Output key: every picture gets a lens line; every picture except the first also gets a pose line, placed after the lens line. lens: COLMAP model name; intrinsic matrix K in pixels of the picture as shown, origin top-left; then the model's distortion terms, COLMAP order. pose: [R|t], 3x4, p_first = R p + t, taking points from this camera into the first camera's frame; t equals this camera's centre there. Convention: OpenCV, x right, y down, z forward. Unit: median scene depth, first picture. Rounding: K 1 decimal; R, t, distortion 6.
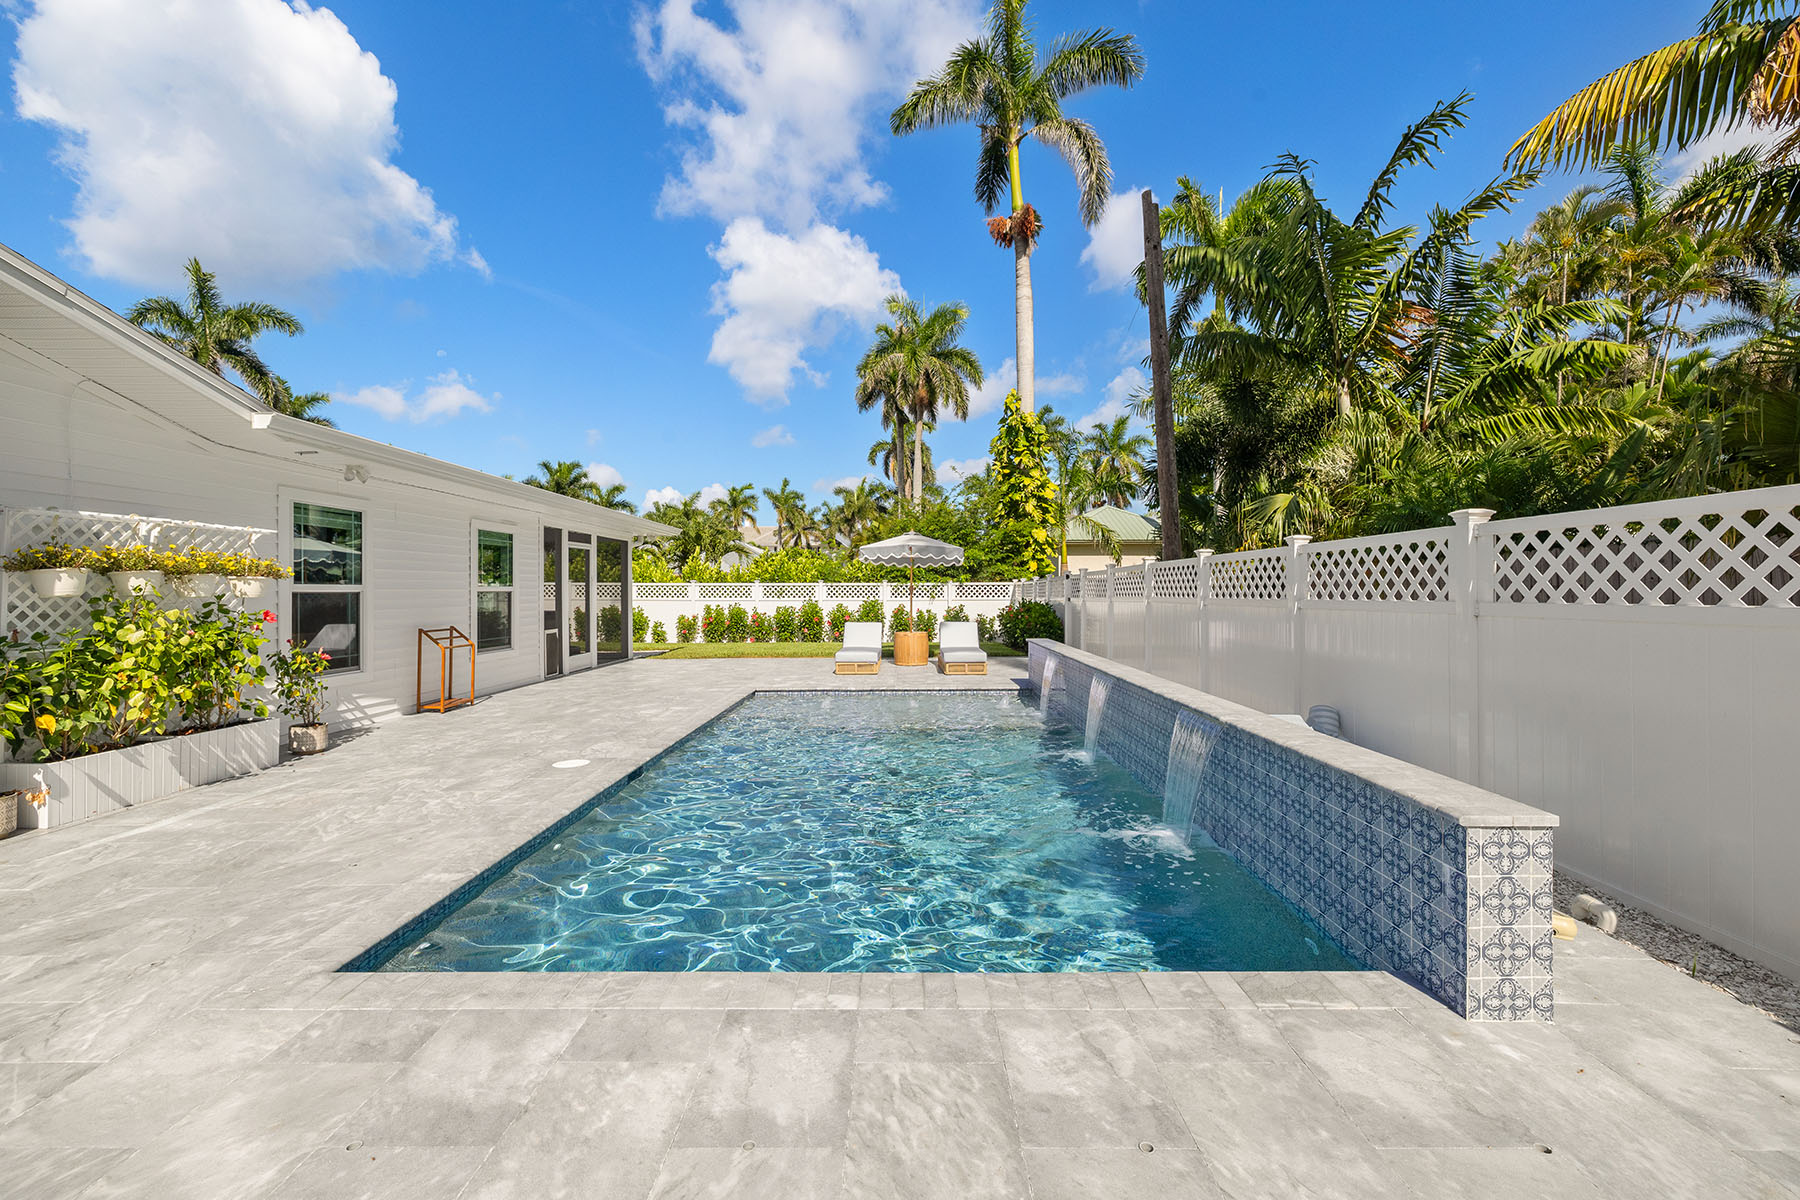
lens RADIAL K [[766.1, 0, 903.8], [0, 766.1, 581.0], [0, 0, 1]] dist [-0.000850, -0.000007]
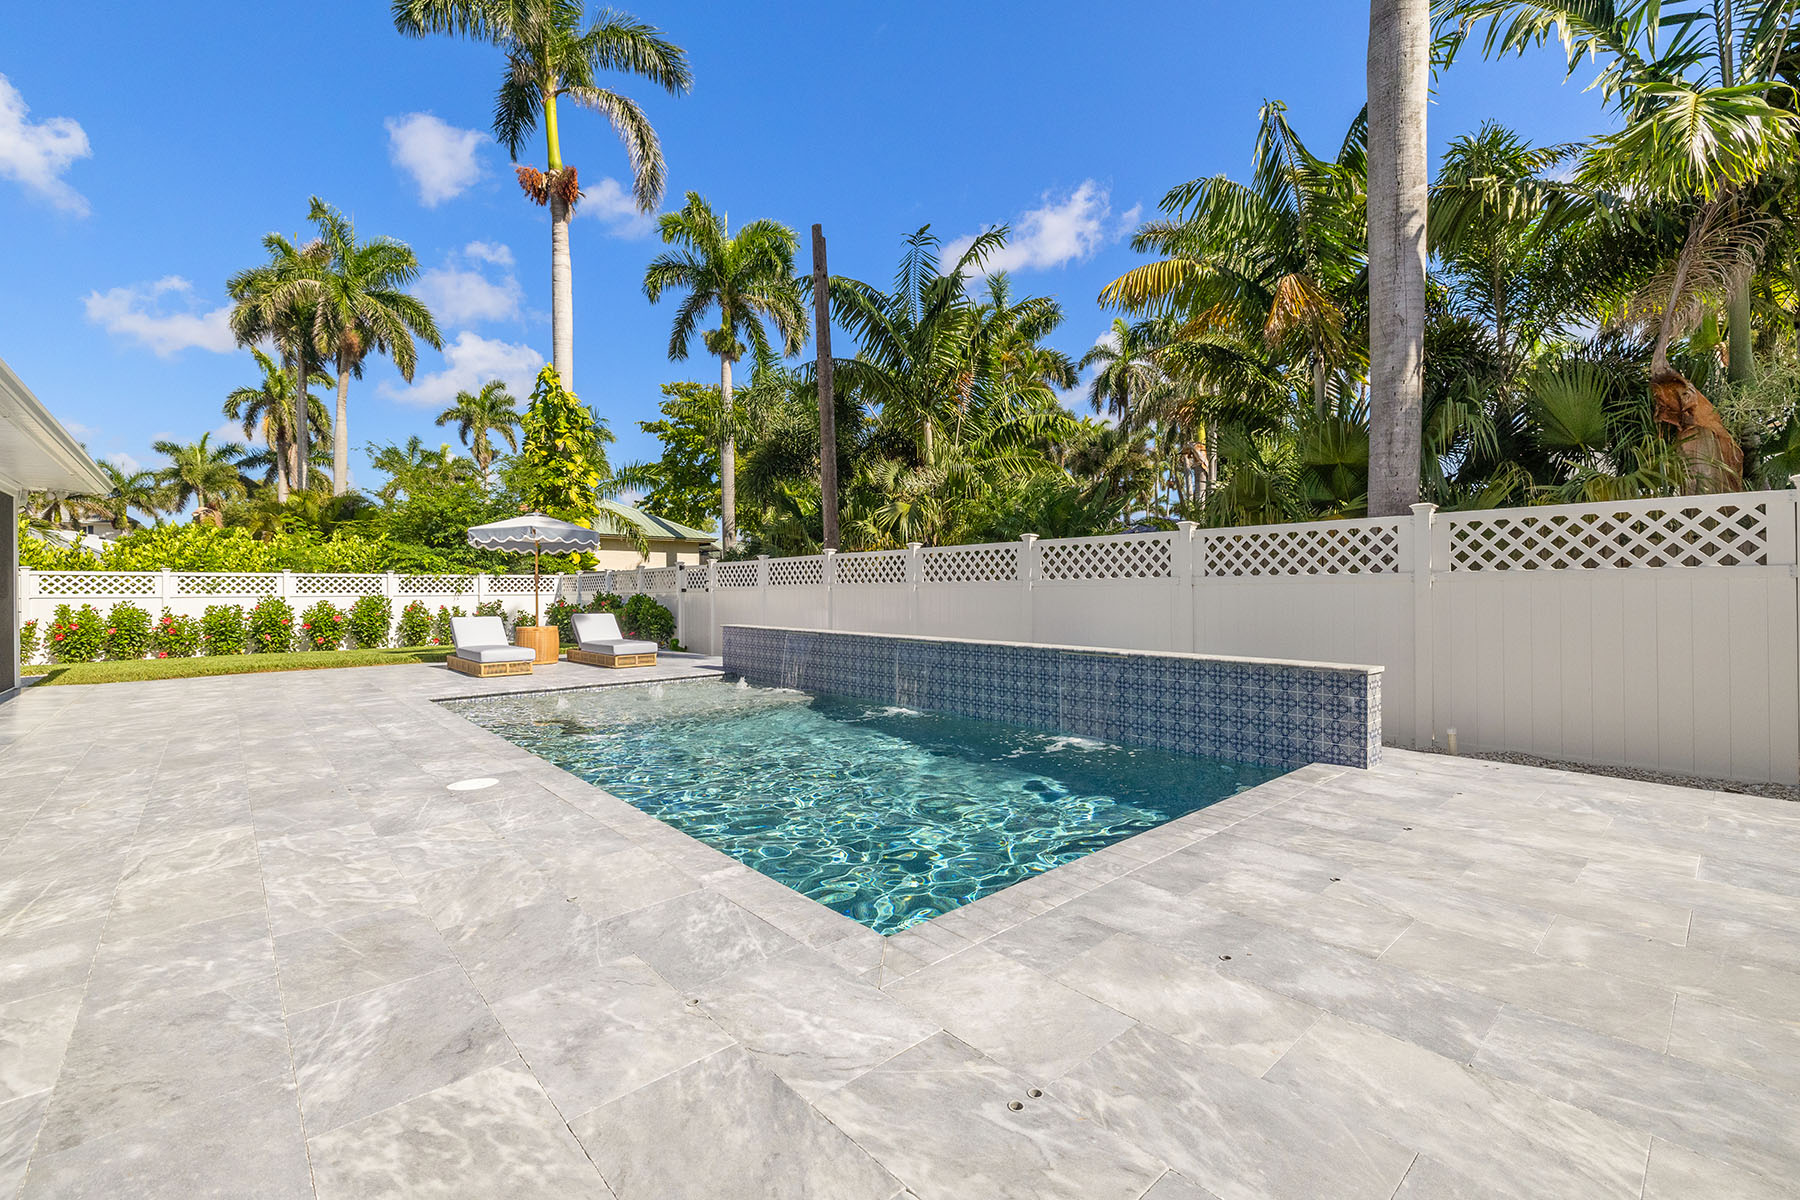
lens RADIAL K [[777.9, 0, 902.5], [0, 777.9, 583.5], [0, 0, 1]] dist [-0.000243, 0.000026]
pose [[0.734534, 0.003277, 0.678564, -0.264278], [-0.004952, 0.999988, 0.000532, 0.013432], [-0.678554, -0.003752, 0.734541, 0.052511]]
